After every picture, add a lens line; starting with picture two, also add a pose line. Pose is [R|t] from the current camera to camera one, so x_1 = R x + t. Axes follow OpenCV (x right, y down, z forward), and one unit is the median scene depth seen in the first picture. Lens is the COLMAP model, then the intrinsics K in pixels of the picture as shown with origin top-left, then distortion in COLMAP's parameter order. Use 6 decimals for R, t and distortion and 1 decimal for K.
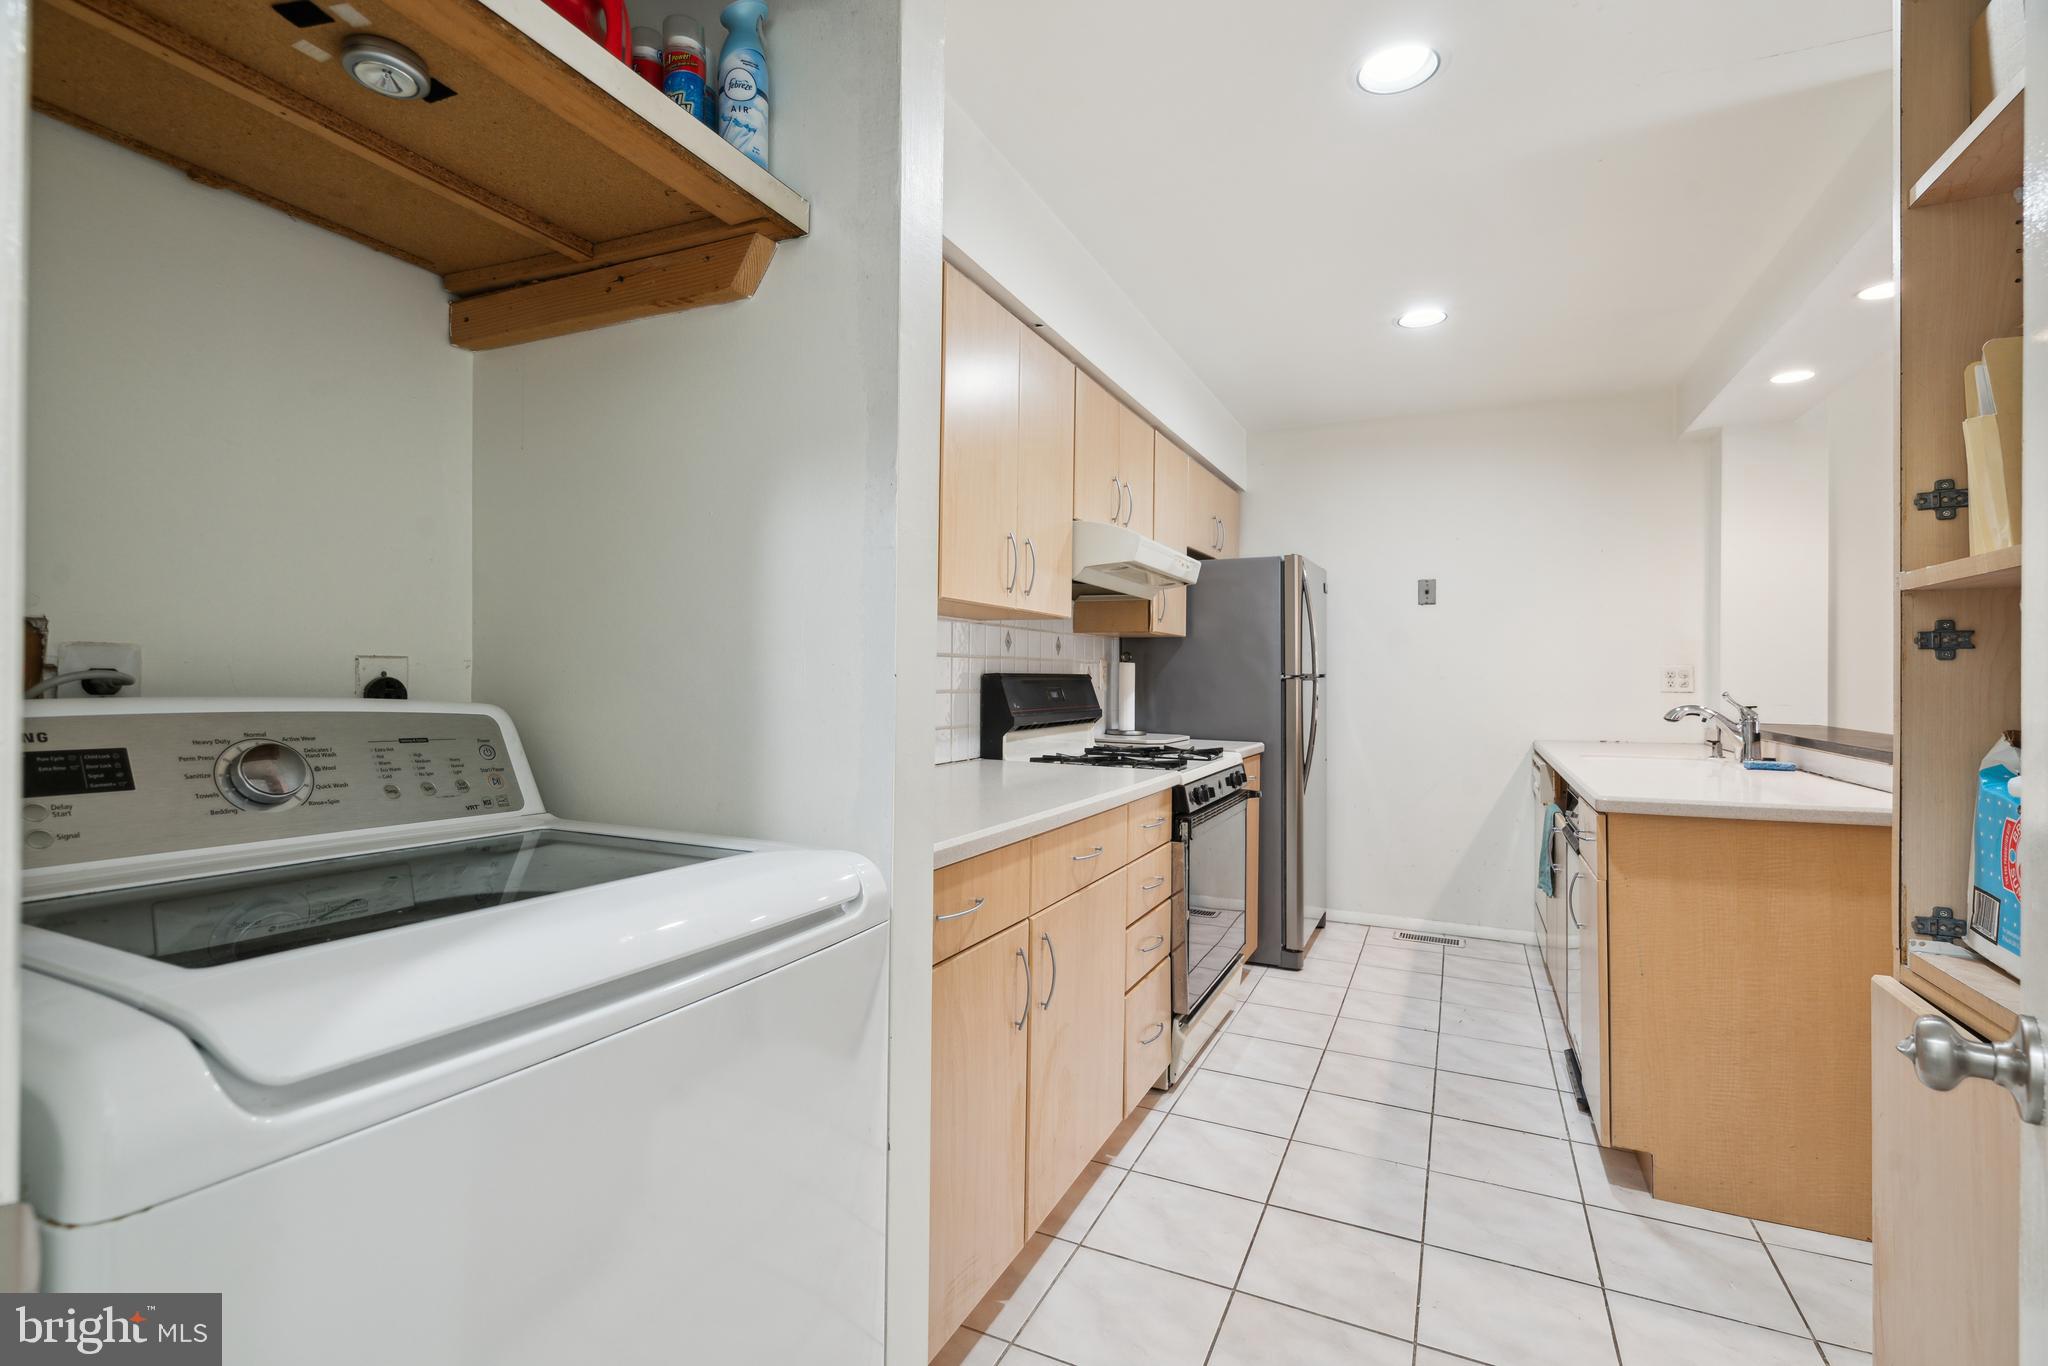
lens RADIAL K [[942.1, 0, 1017.8], [0, 942.1, 678.1], [0, 0, 1]] dist [-0.006929, -0.000206]
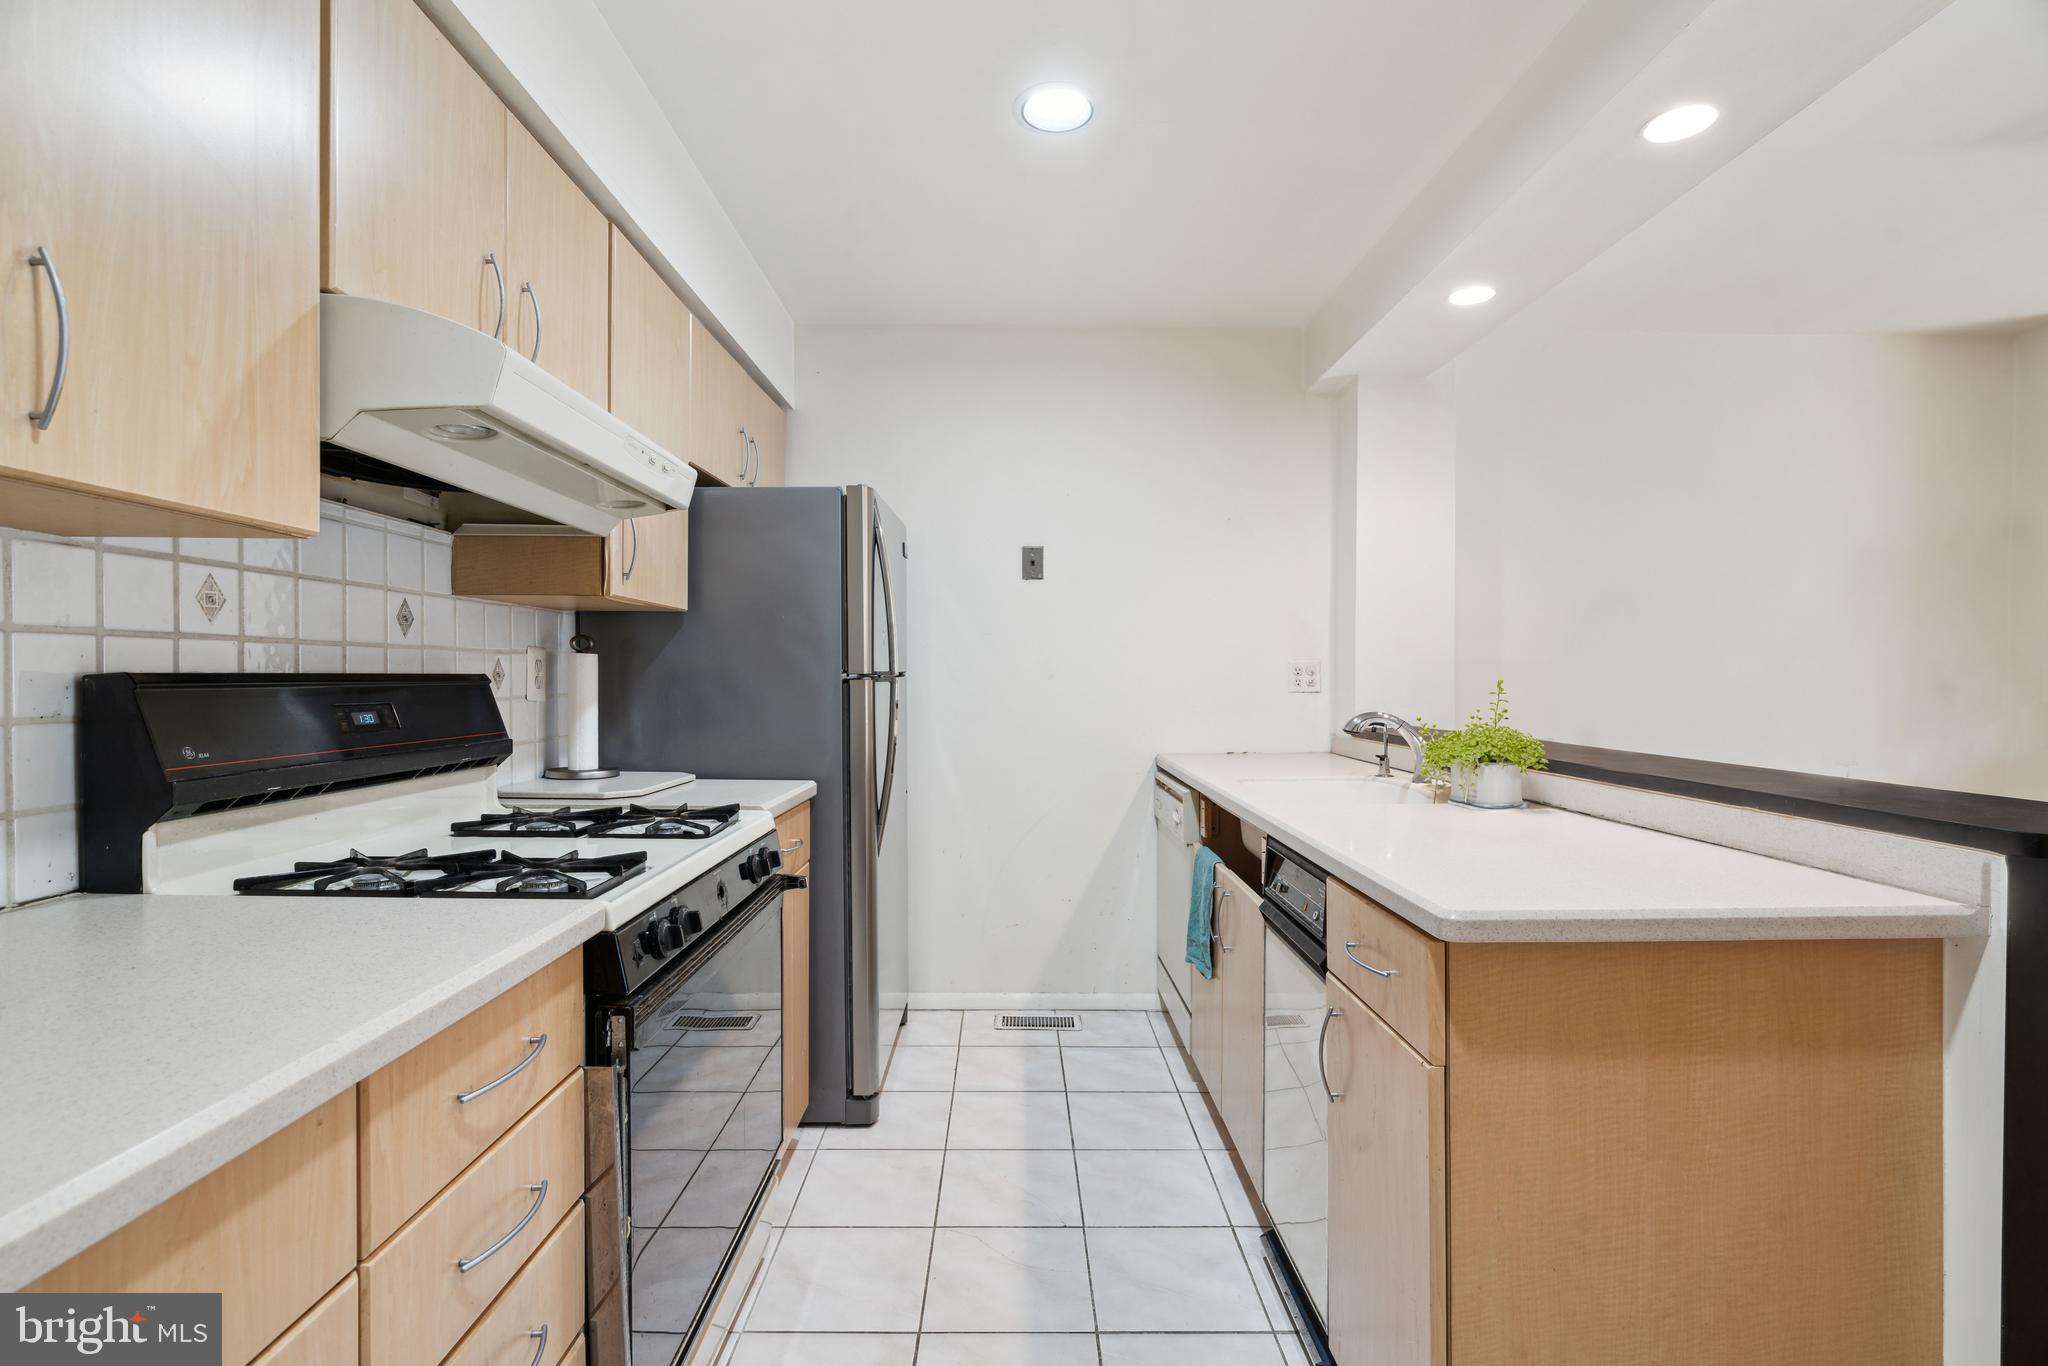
lens RADIAL K [[942.1, 0, 1017.8], [0, 942.1, 678.1], [0, 0, 1]] dist [-0.006929, -0.000206]
pose [[0.901387, -0.005358, 0.432982, 0.108201], [0.003834, 0.999983, 0.004394, -0.002565], [-0.432998, -0.002301, 0.901392, 0.365522]]
